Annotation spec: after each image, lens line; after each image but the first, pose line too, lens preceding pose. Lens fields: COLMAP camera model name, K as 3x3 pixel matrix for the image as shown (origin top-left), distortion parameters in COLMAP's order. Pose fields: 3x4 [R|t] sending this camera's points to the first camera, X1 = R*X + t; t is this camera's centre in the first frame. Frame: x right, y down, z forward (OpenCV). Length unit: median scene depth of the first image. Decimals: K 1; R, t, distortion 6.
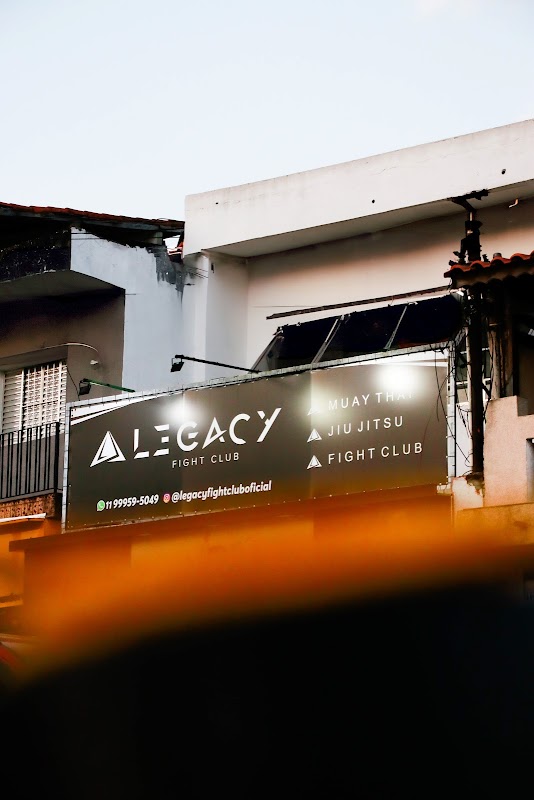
lens RADIAL K [[1907.2, 0, 267.0], [0, 1907.2, 400.0], [0, 0, 1]] dist [0.270169, 0.210851]
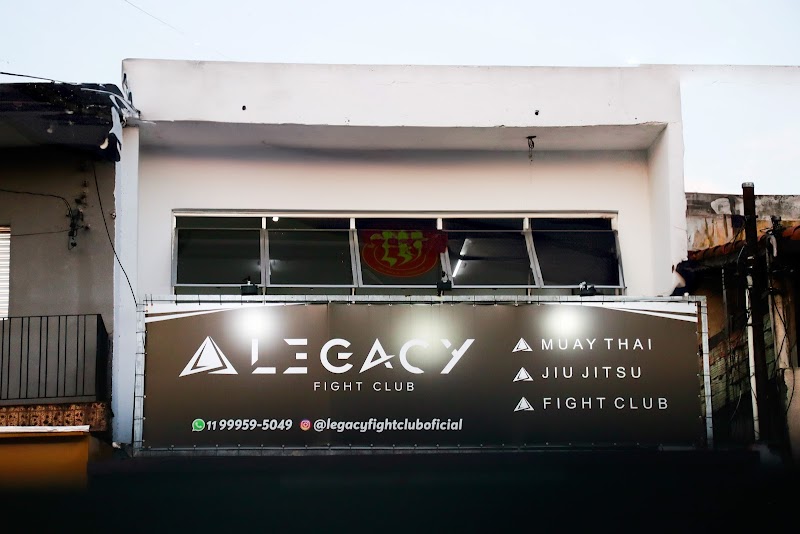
lens RADIAL K [[1907.2, 0, 400.0], [0, 1907.2, 267.0], [0, 0, 1]] dist [0.270169, 0.210851]
pose [[0.789423, 0.132543, 0.599370, -0.547003], [-0.118492, 0.990950, -0.063071, 0.030358], [-0.602305, -0.021231, 0.797983, 0.291597]]
